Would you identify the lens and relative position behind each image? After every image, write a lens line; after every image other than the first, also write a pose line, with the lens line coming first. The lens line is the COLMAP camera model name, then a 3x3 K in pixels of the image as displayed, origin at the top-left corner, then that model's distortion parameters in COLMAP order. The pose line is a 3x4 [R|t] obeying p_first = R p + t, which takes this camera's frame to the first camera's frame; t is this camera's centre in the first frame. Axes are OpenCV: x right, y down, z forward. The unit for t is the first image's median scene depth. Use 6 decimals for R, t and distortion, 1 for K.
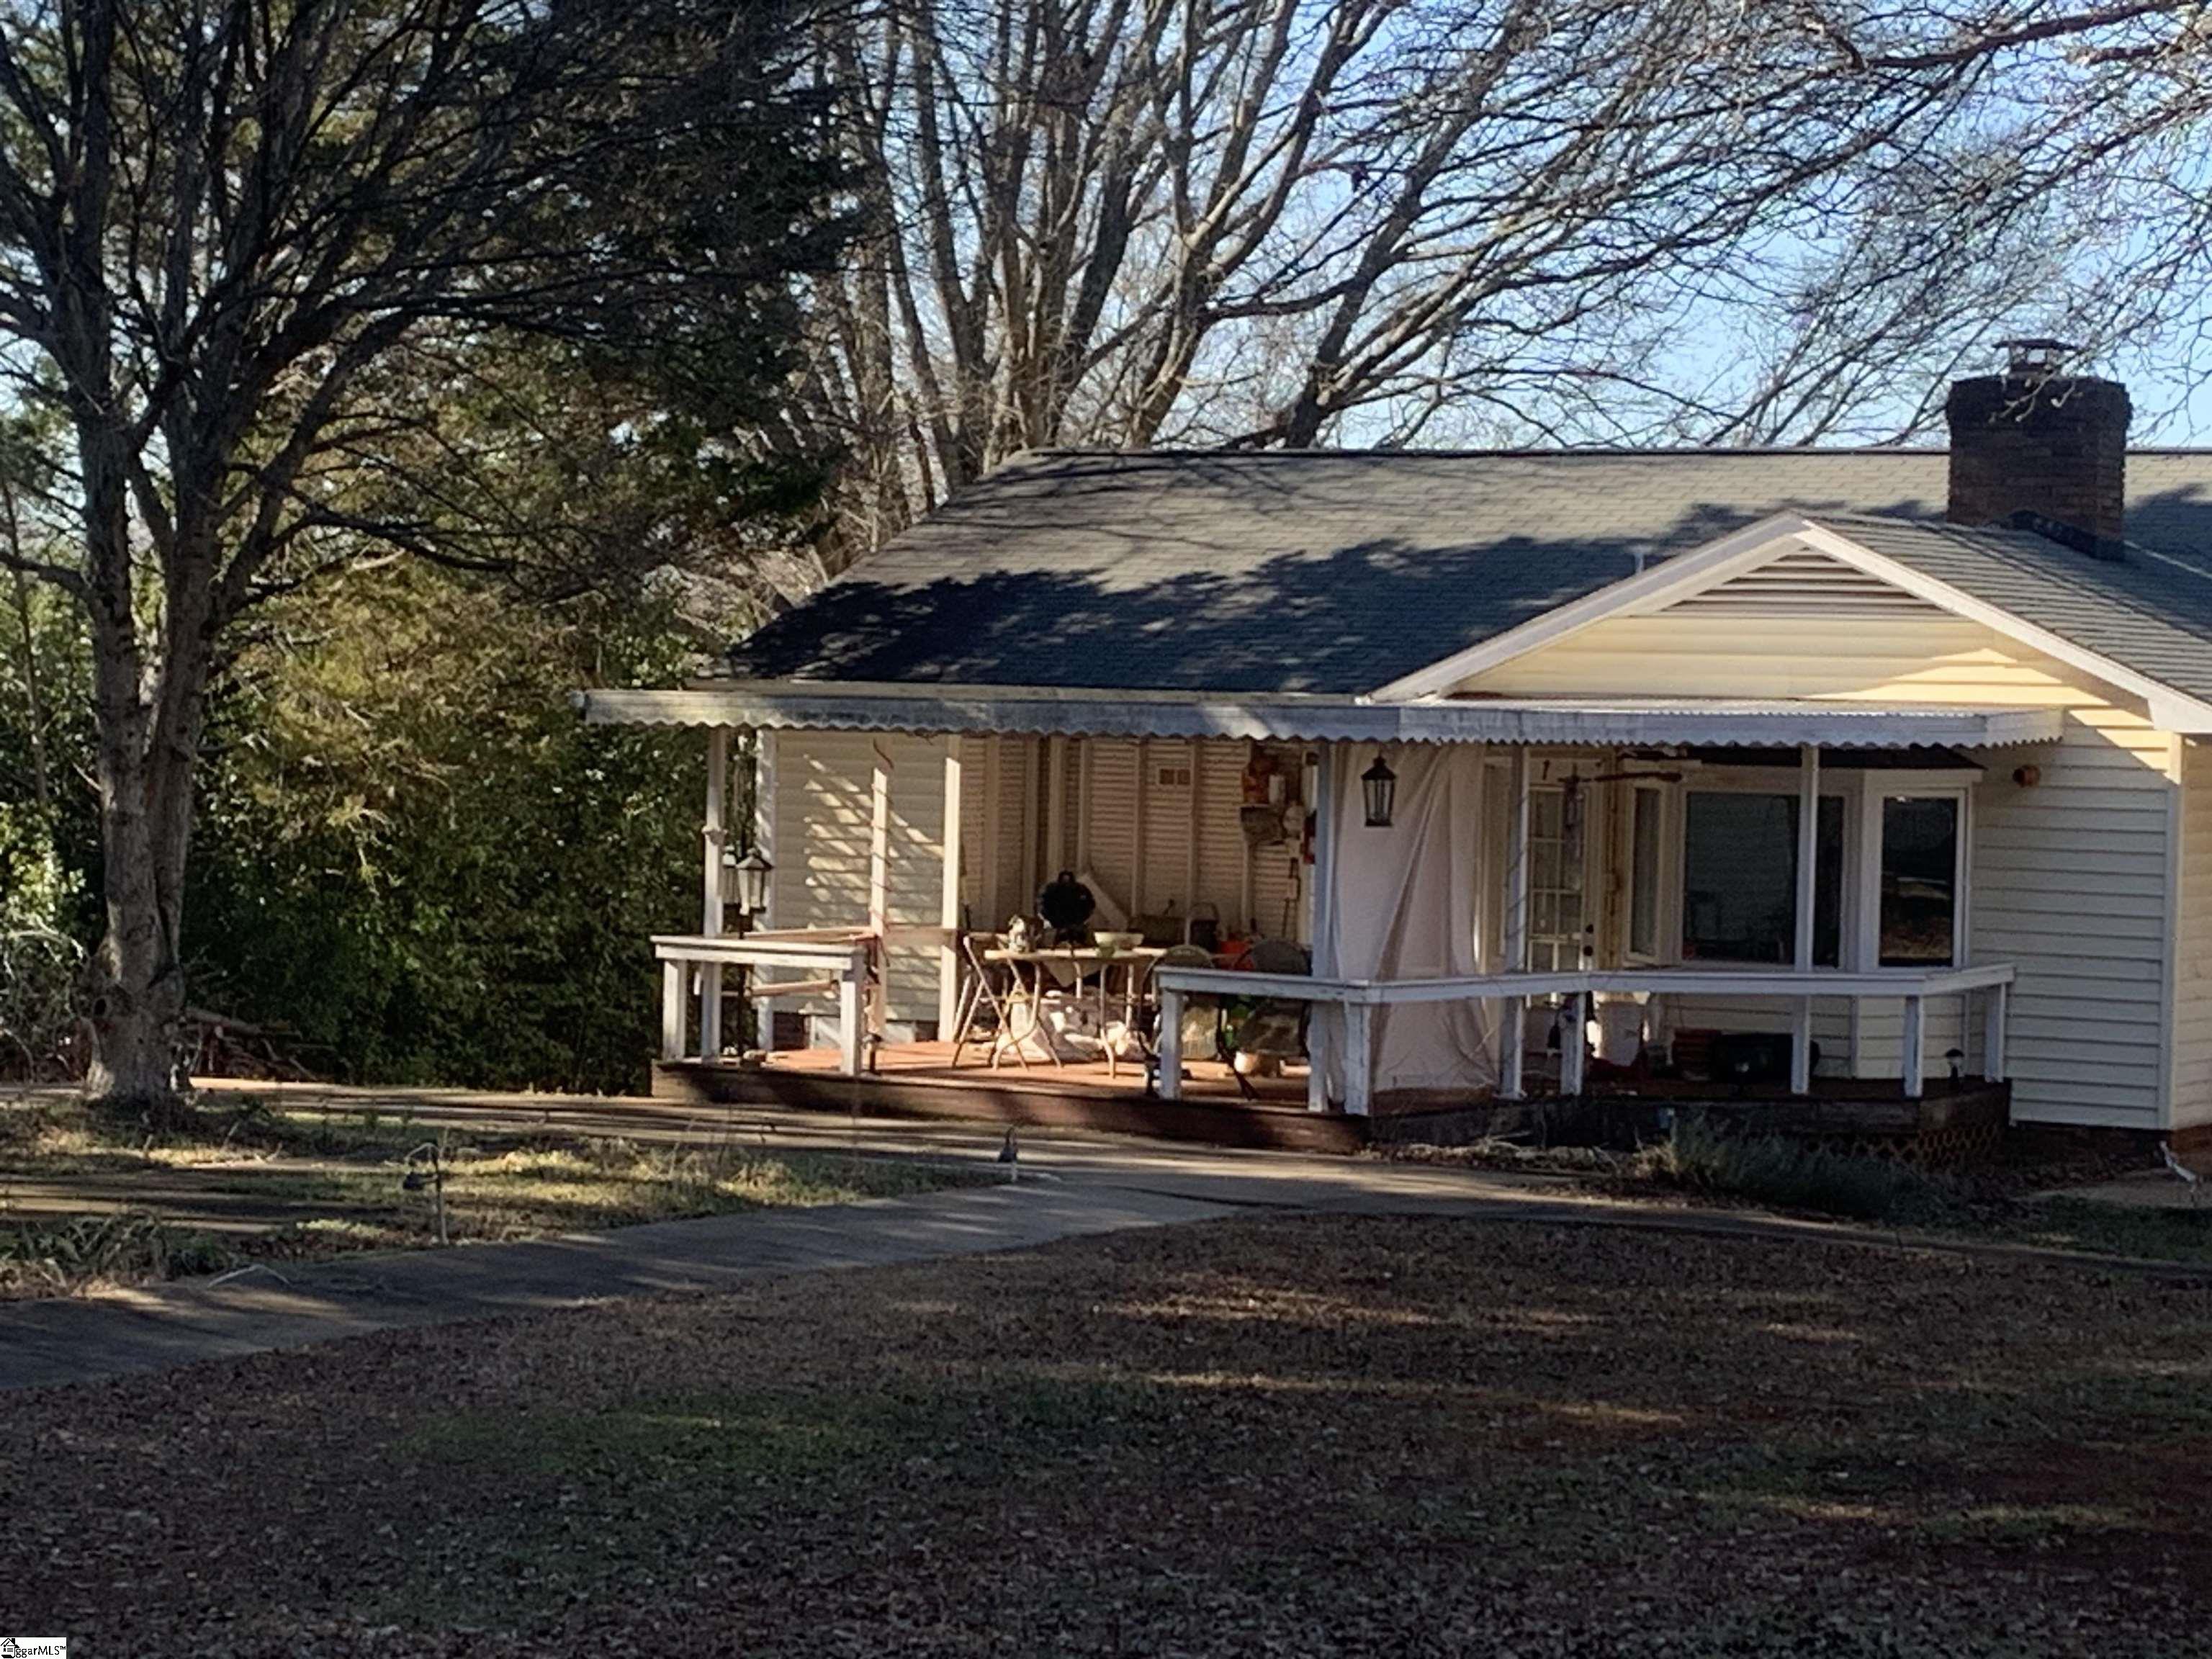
lens RADIAL K [[5747.5, 0, 994.8], [0, 5747.5, 798.2], [0, 0, 1]] dist [0.135317, 0.000000]
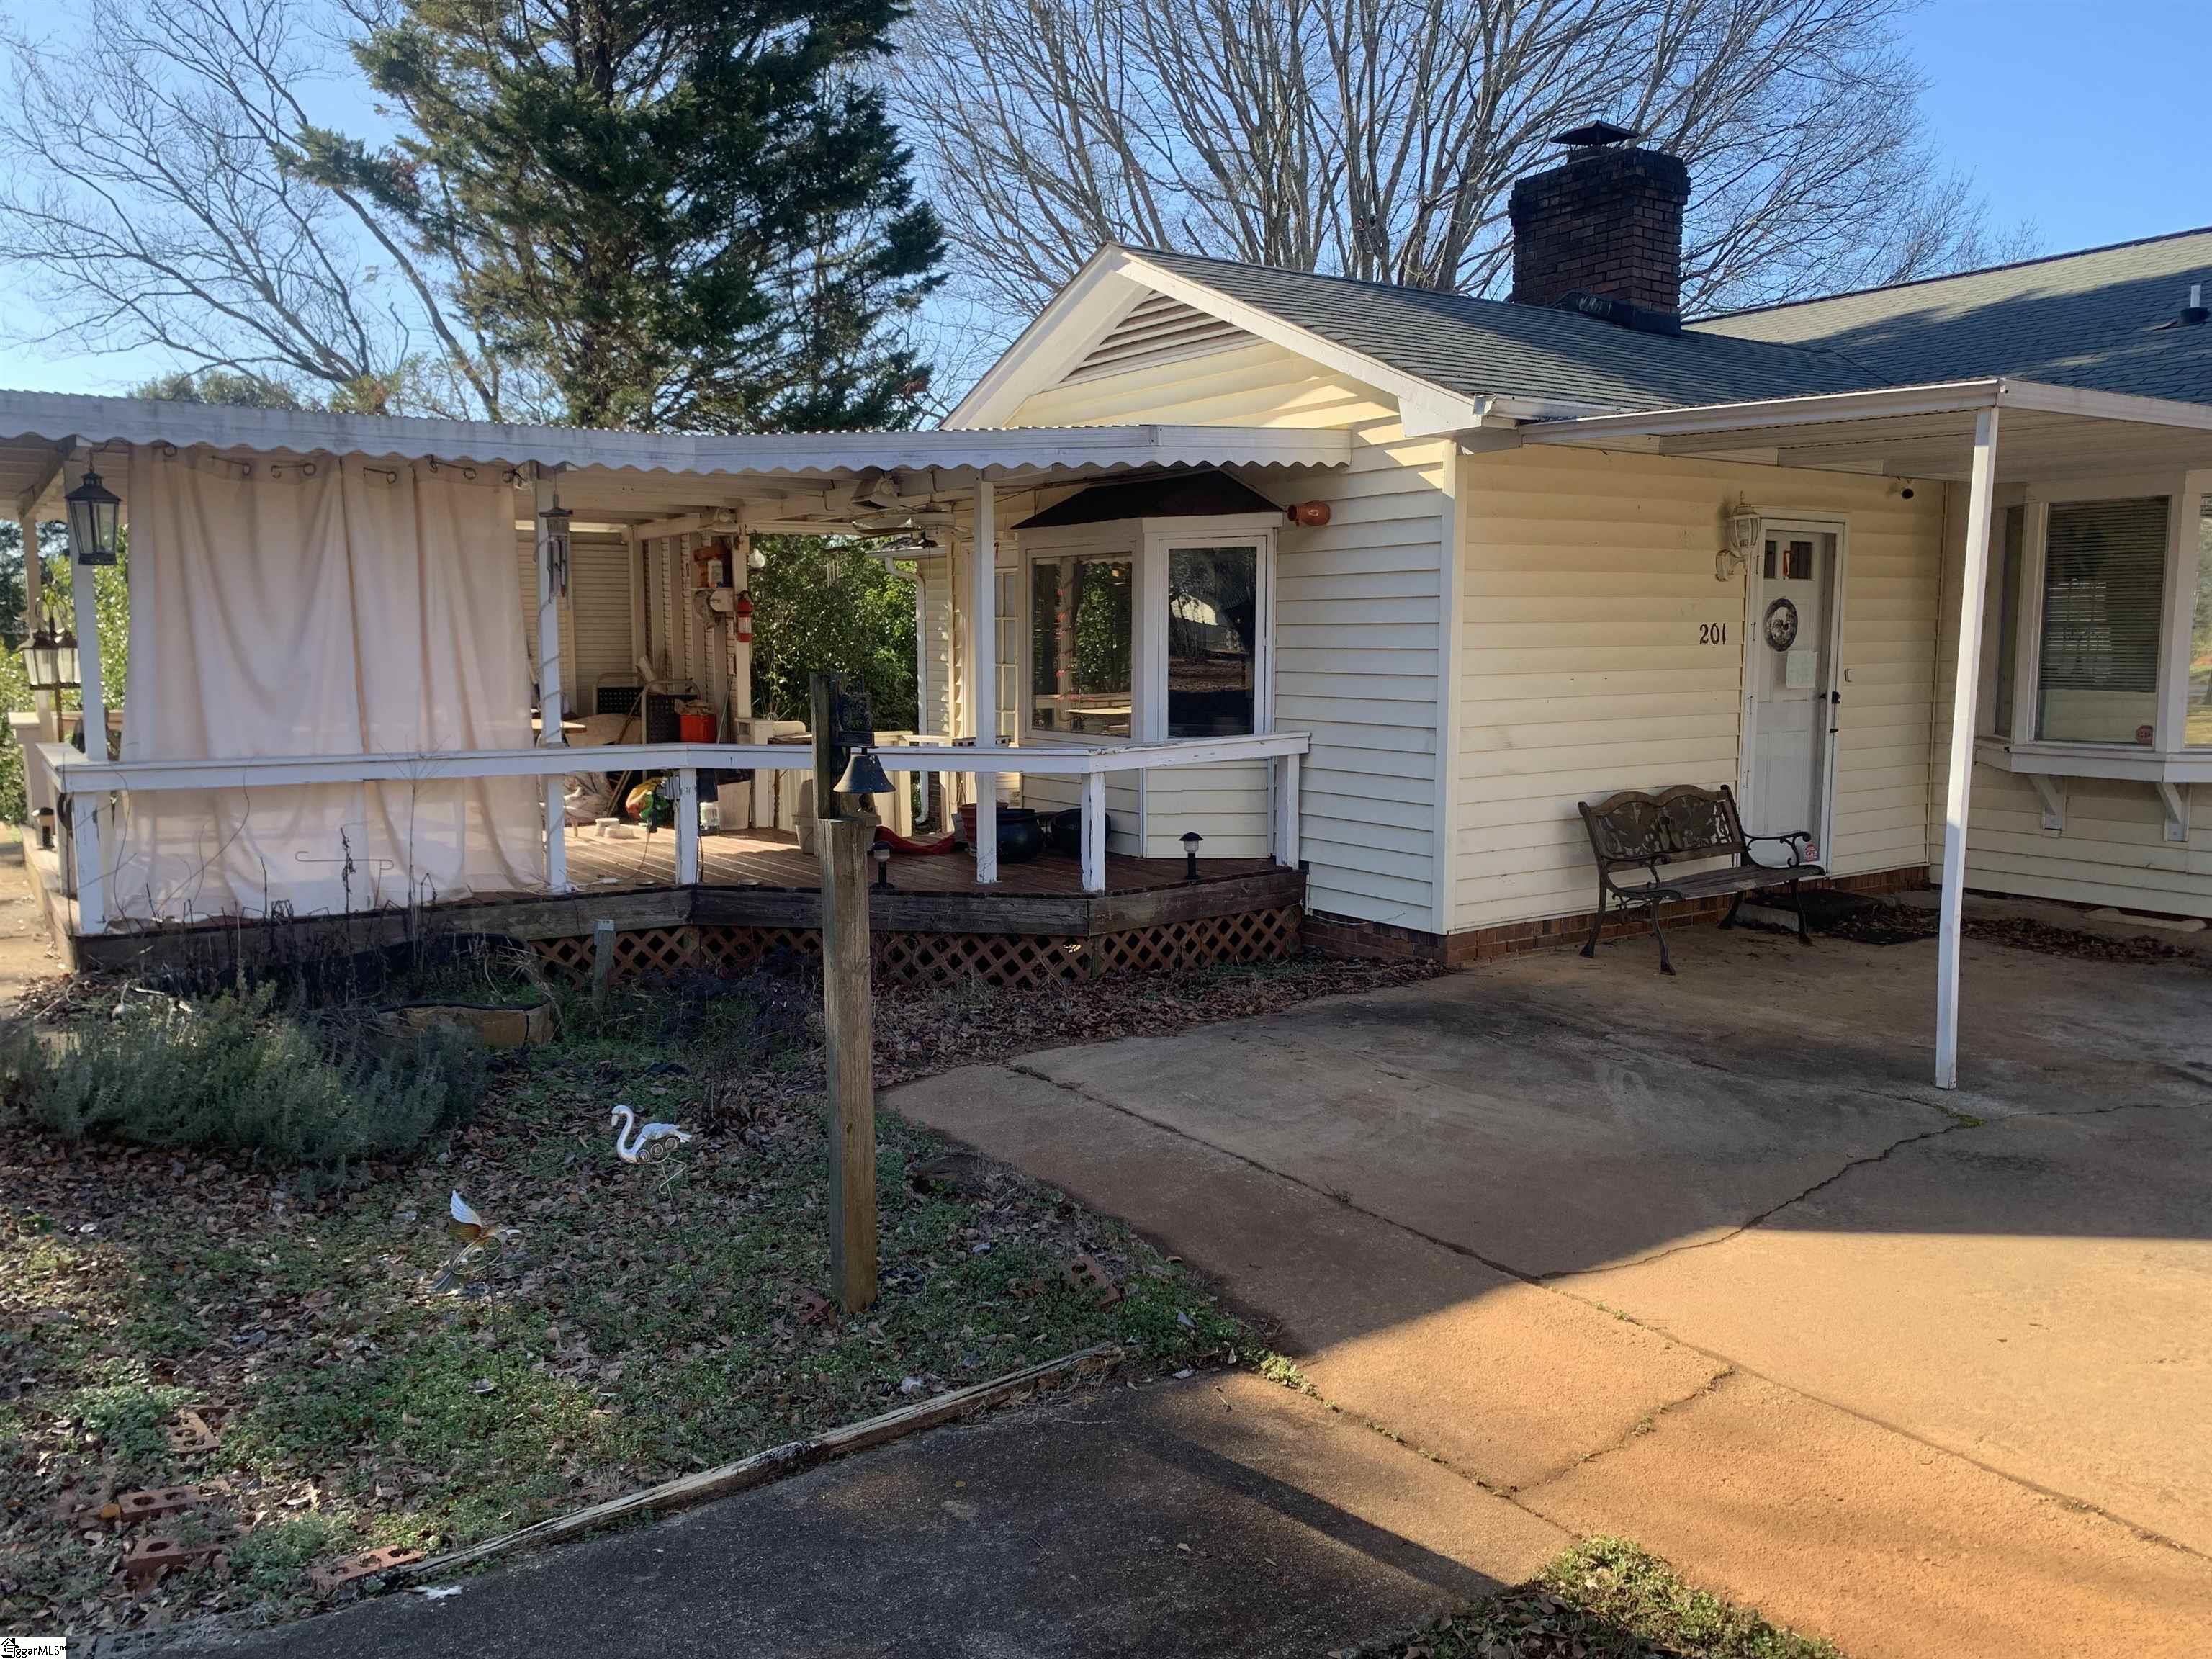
lens RADIAL K [[1682.2, 0, 1099.5], [0, 1682.2, 828.6], [0, 0, 1]] dist [0.028364, -0.041530]
pose [[0.906642, 0.020677, -0.421394, 0.255734], [0.016935, 0.996210, 0.085320, 0.020902], [0.421561, -0.084491, 0.902855, 0.755024]]
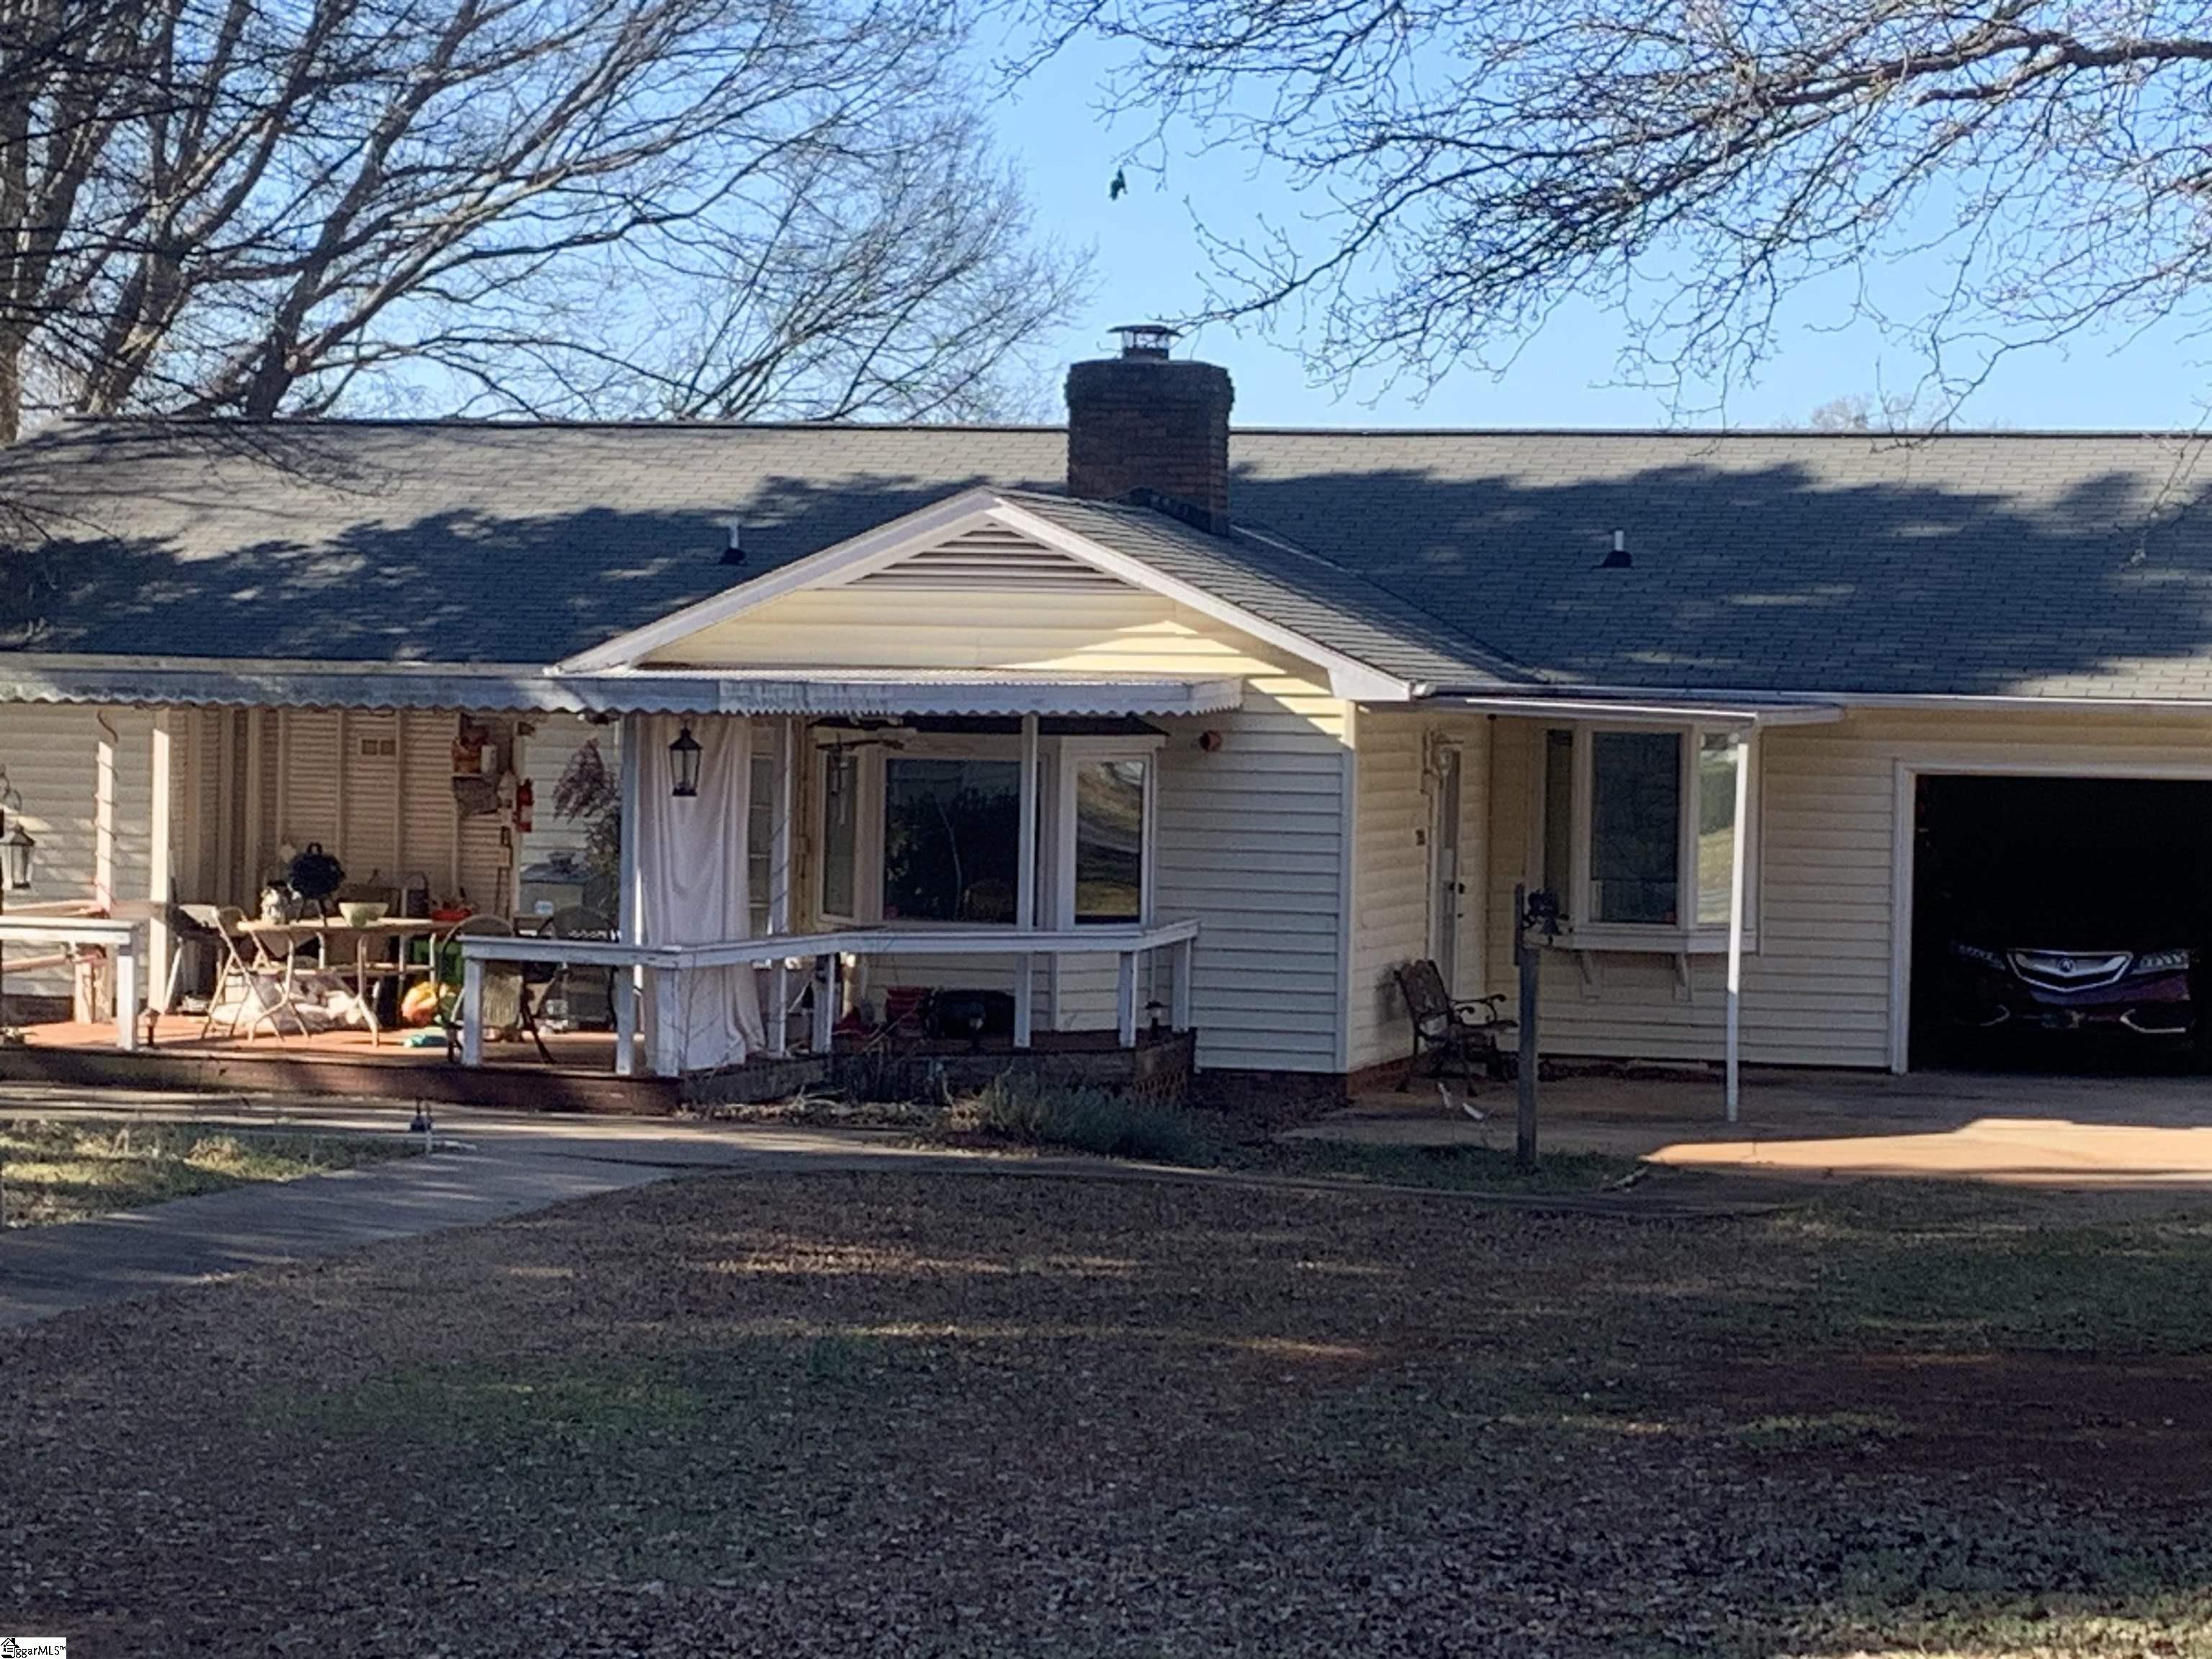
lens RADIAL K [[5747.5, 0, 1104.9], [0, 5747.5, 829.0], [0, 0, 1]] dist [0.135317, 0.000000]
pose [[0.963579, -0.010963, 0.267198, -0.120746], [0.007488, 0.999874, 0.014021, -0.002720], [-0.267318, -0.011509, 0.963540, -0.008865]]
